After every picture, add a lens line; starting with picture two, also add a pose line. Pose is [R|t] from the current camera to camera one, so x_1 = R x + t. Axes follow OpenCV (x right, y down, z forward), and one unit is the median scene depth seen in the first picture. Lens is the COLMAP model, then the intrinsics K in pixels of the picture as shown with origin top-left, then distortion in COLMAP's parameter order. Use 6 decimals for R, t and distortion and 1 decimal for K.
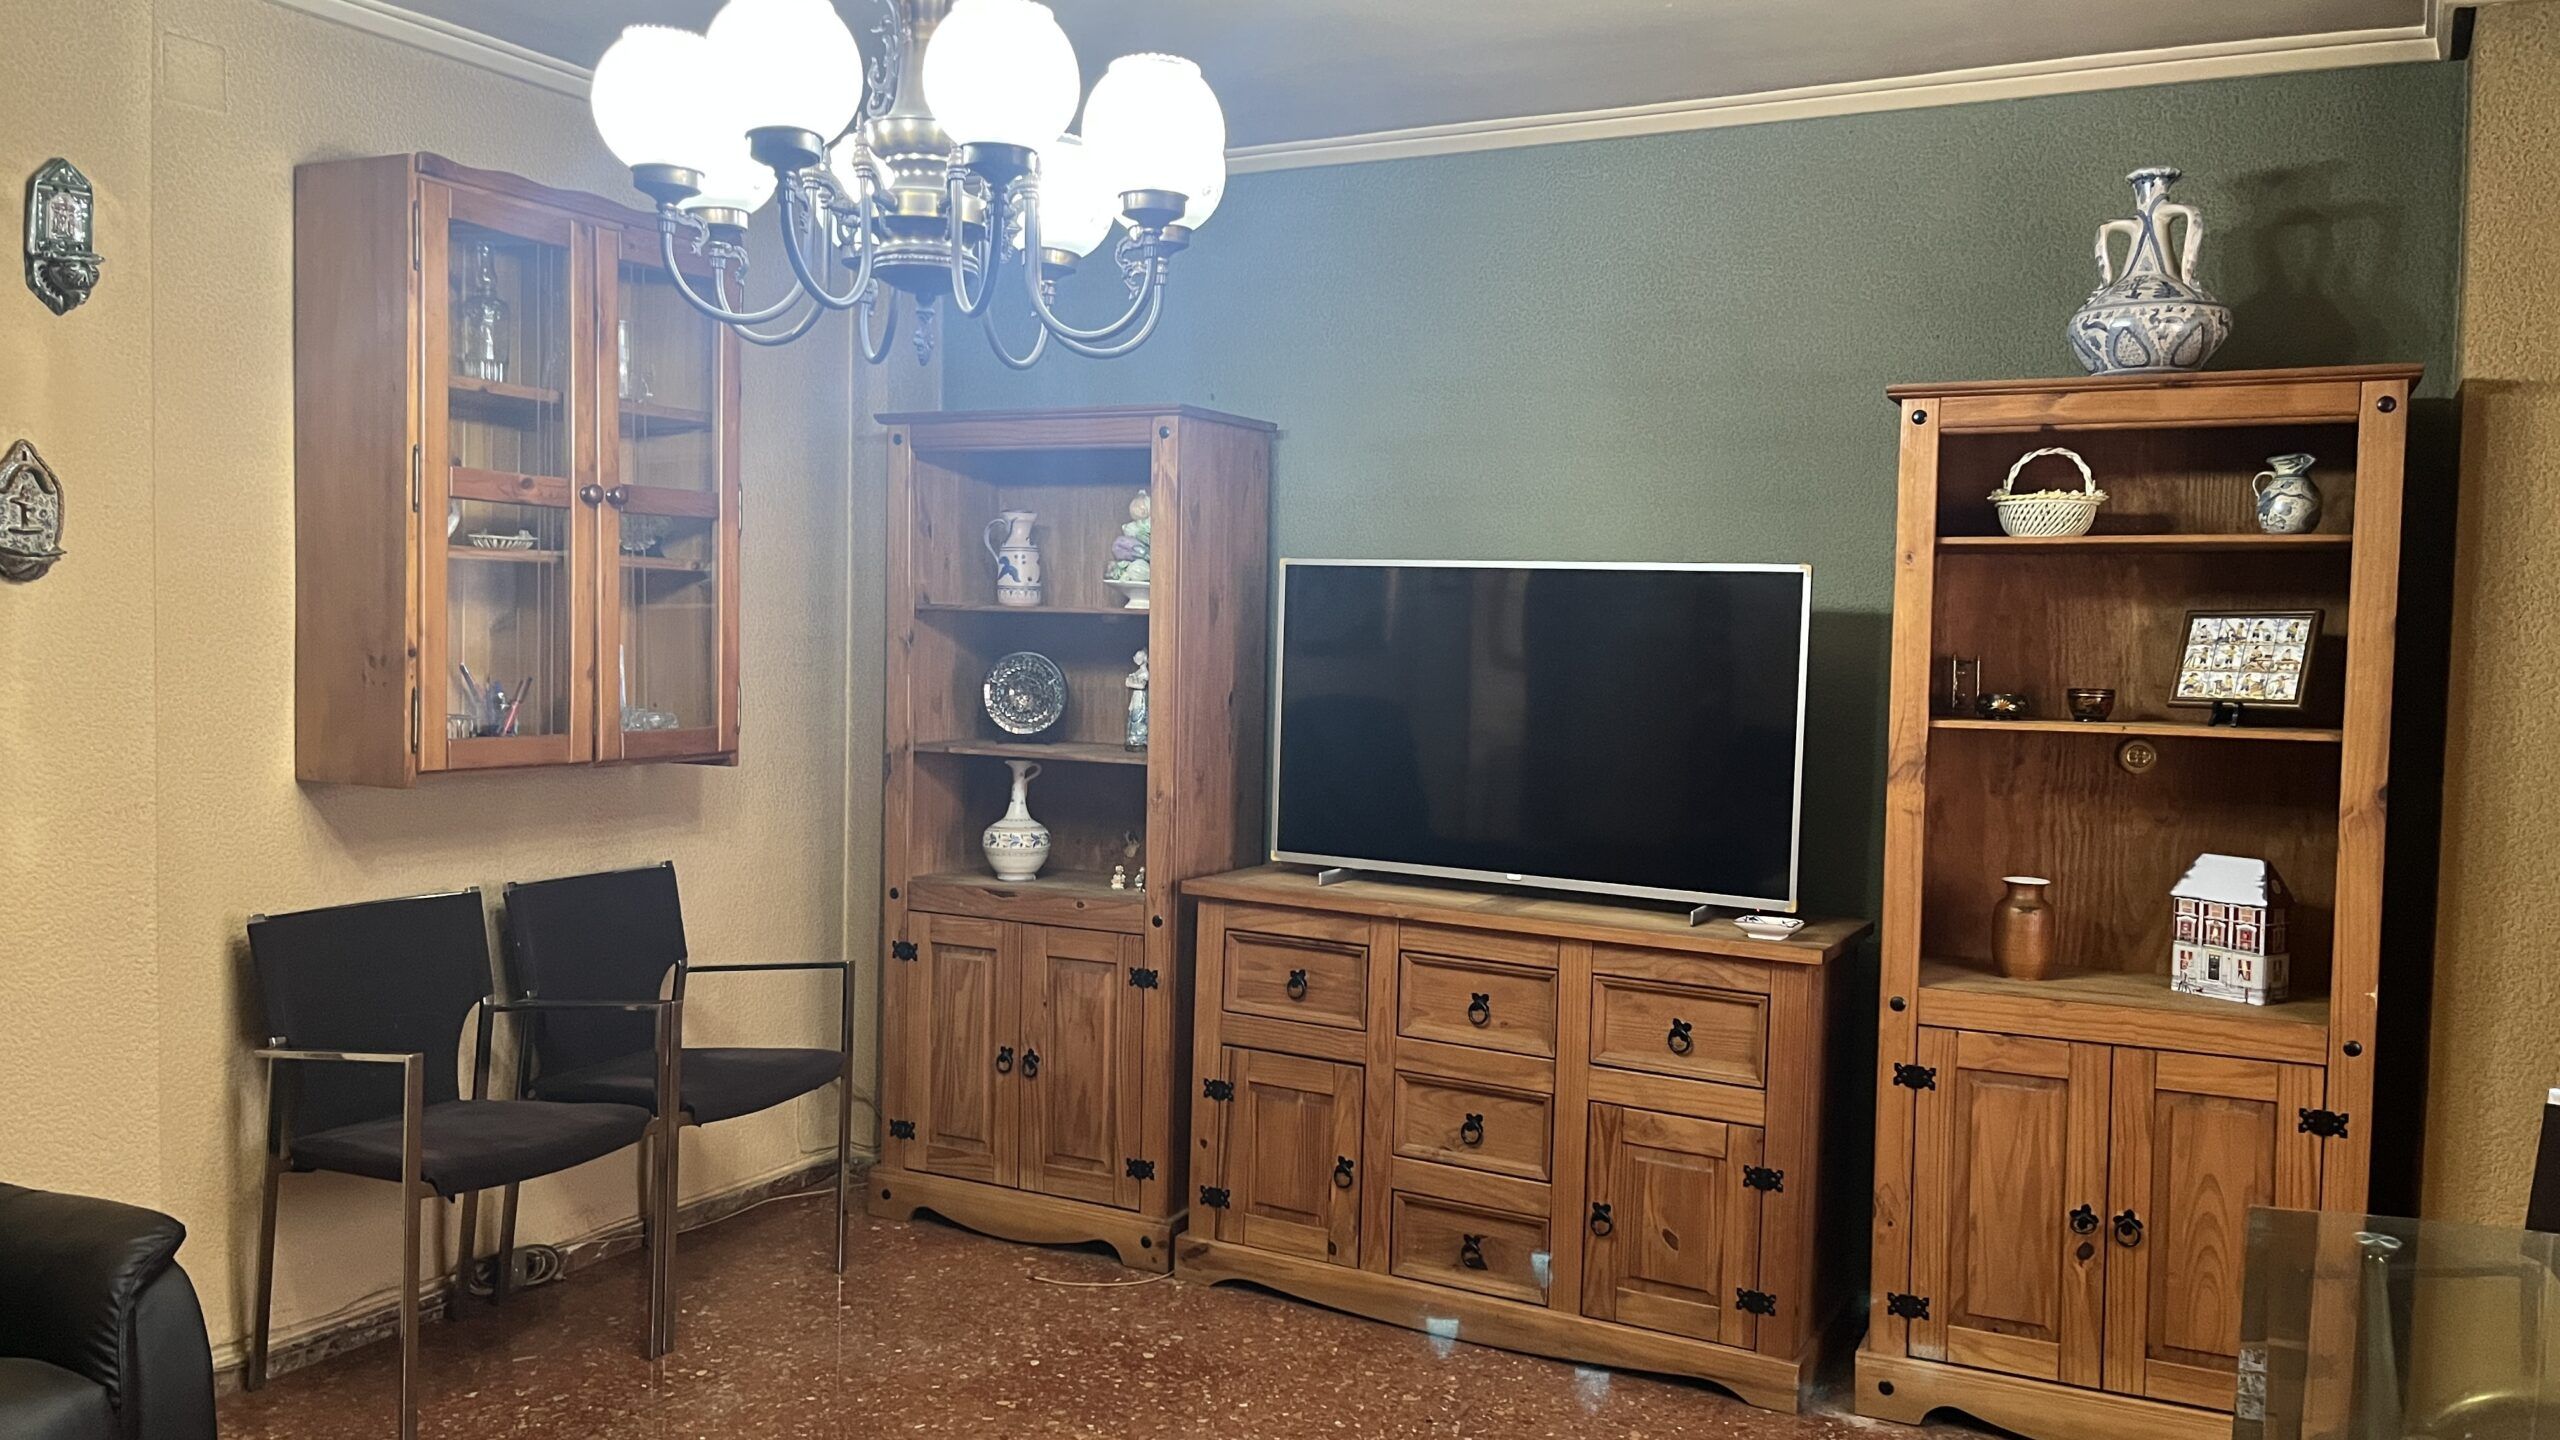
lens RADIAL K [[1940.4, 0, 1290.4], [0, 1940.4, 724.3], [0, 0, 1]] dist [0.056117, -0.074479]
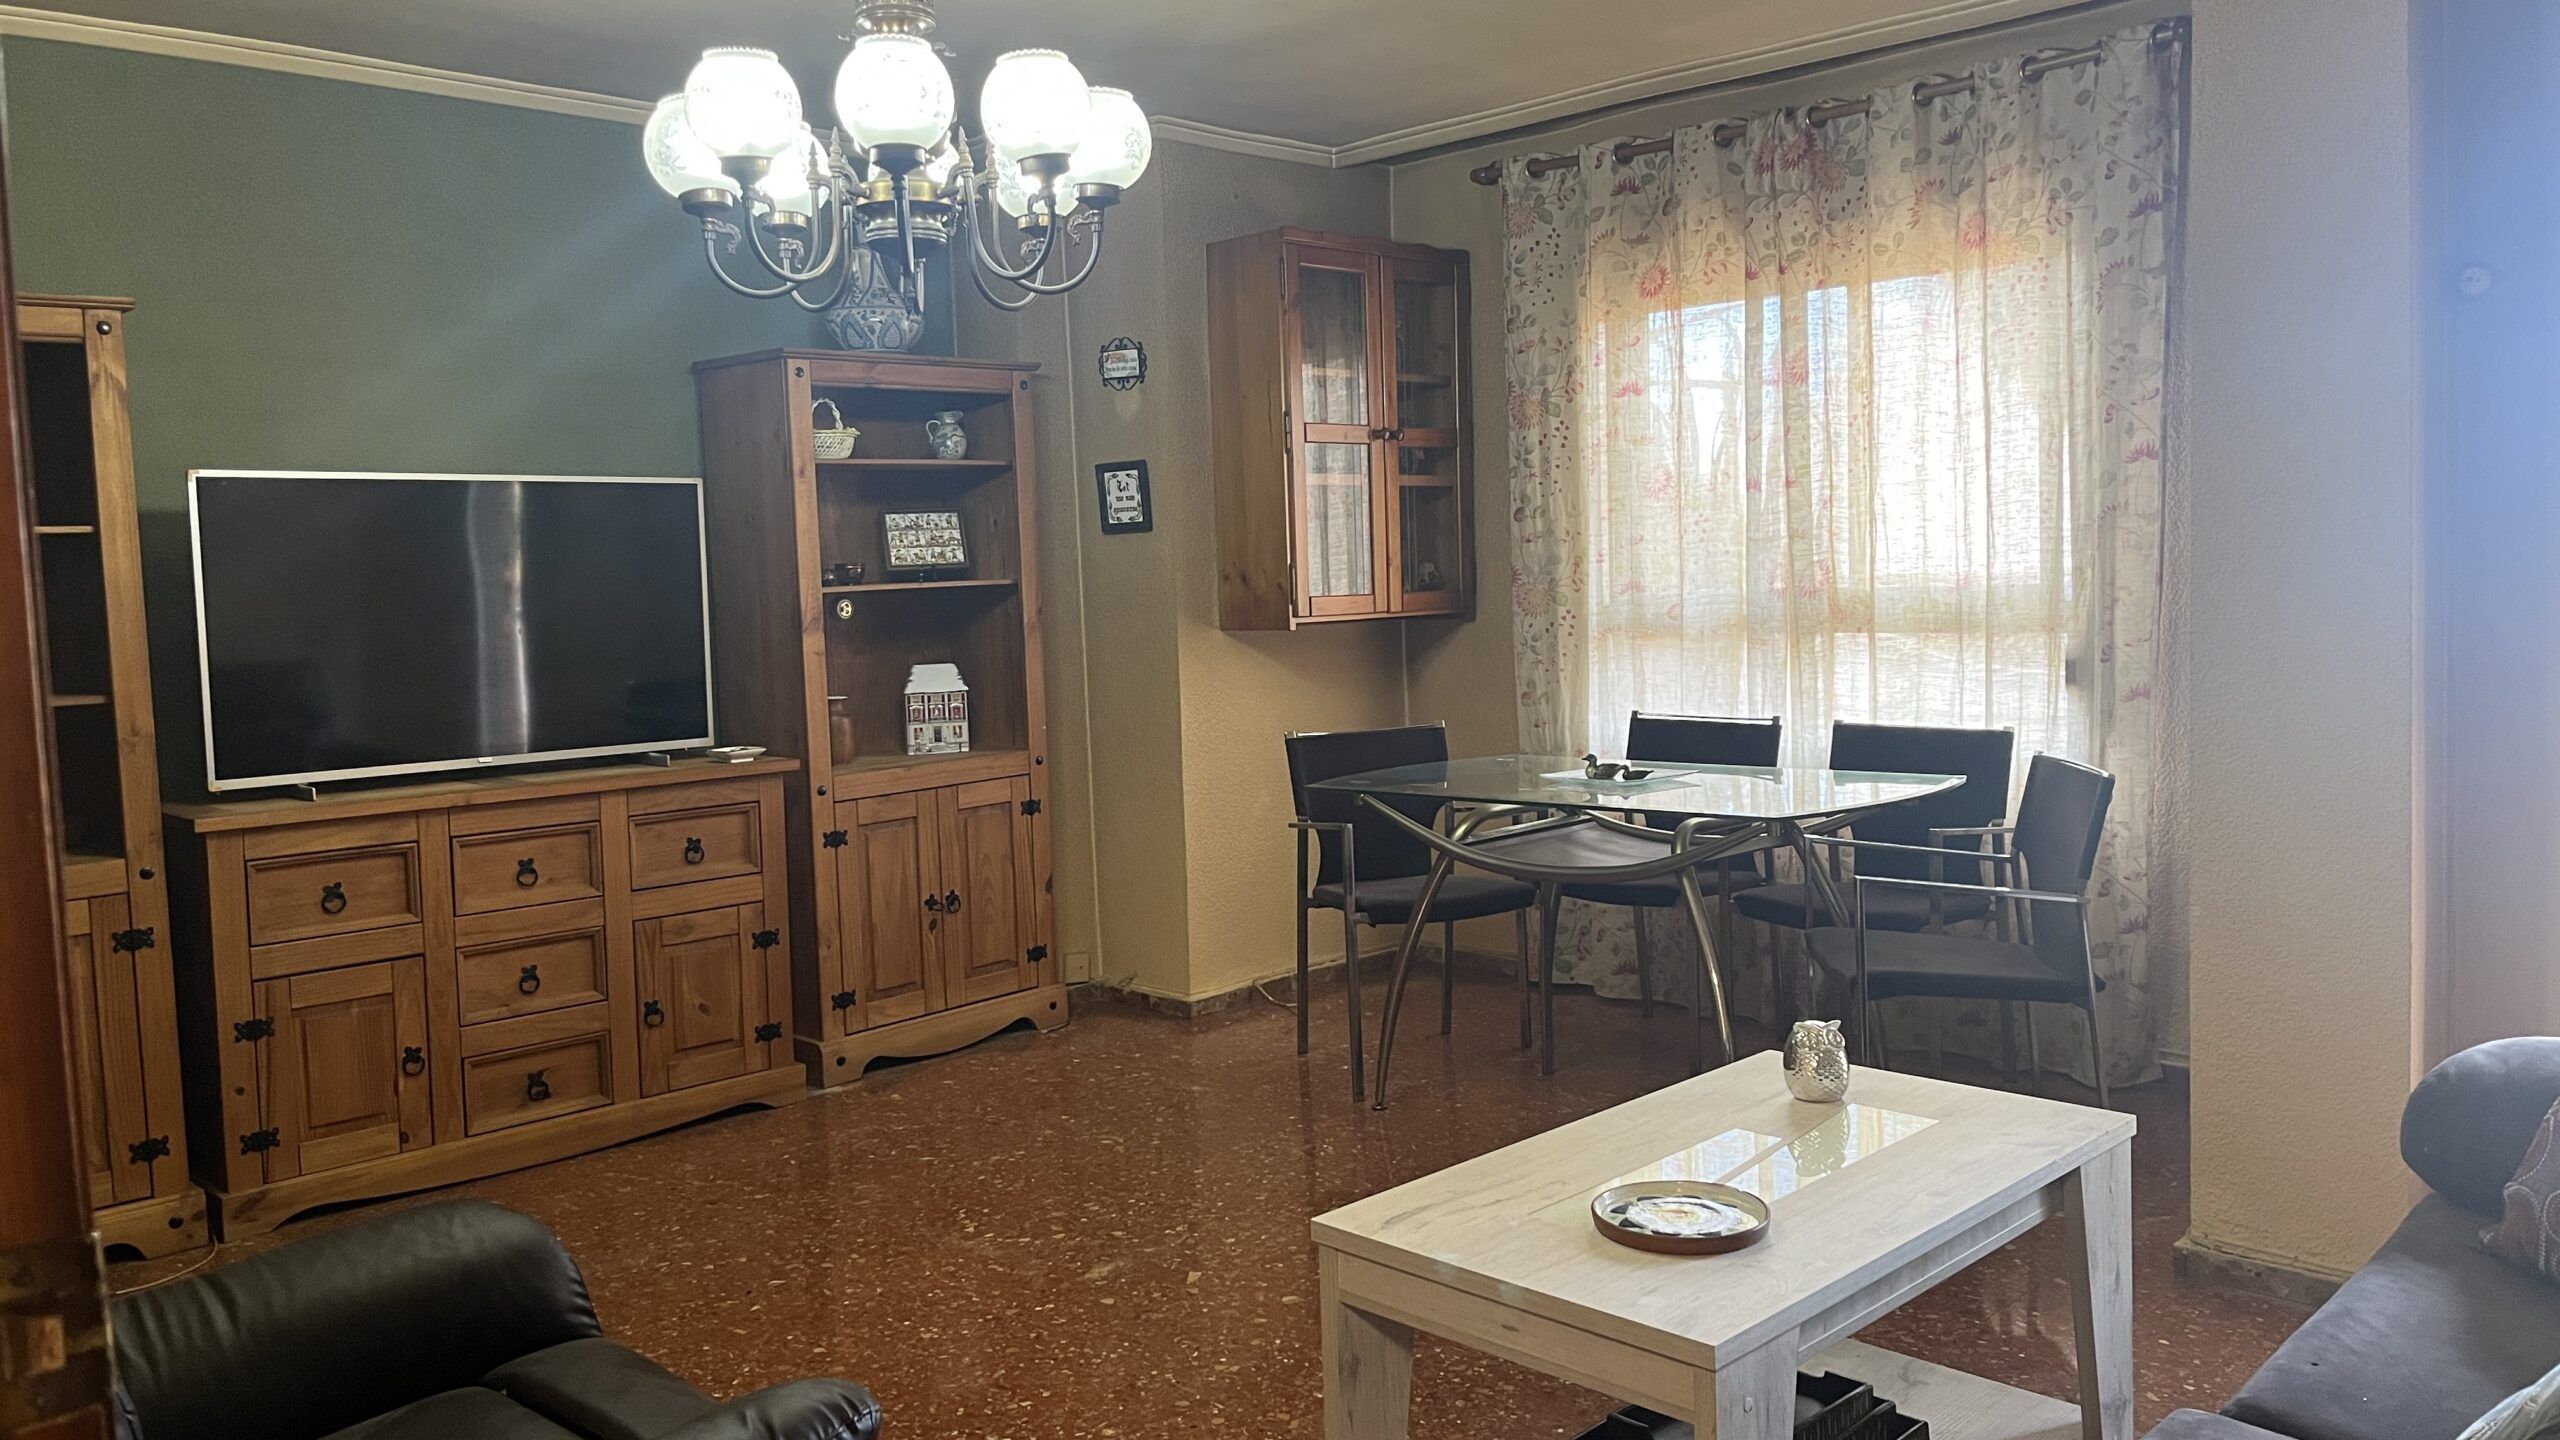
lens RADIAL K [[1940.4, 0, 1278.8], [0, 1940.4, 702.7], [0, 0, 1]] dist [0.056117, -0.074479]
pose [[0.286753, -0.107215, 0.951986, -0.901390], [0.085304, 0.992628, 0.086097, -0.012320], [-0.954199, 0.056519, 0.293785, 0.261774]]
